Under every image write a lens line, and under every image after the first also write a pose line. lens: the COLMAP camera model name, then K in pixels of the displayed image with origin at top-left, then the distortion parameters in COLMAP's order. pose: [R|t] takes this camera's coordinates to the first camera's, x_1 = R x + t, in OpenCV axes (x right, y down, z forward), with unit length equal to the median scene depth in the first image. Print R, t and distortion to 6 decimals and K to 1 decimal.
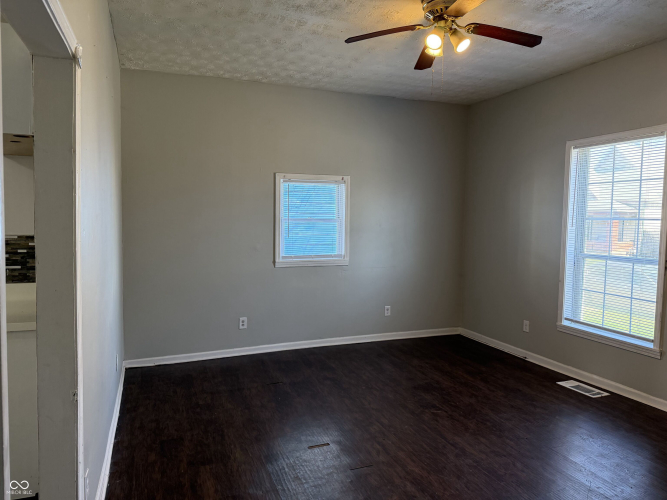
lens RADIAL K [[465.8, 0, 330.6], [0, 465.8, 252.3], [0, 0, 1]] dist [0.007774, -0.020210]
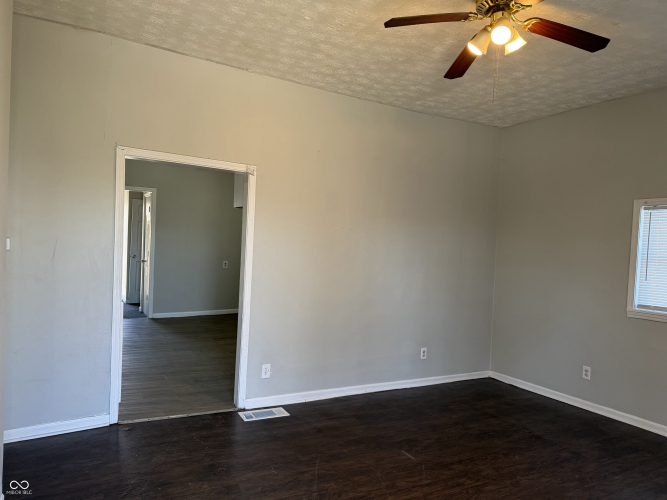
lens RADIAL K [[465.8, 0, 330.9], [0, 465.8, 249.0], [0, 0, 1]] dist [0.007774, -0.020210]
pose [[0.127433, 0.008798, -0.991808, 0.704620], [-0.114634, 0.993390, -0.005917, -0.022325], [0.985200, 0.114449, 0.127600, 0.434535]]
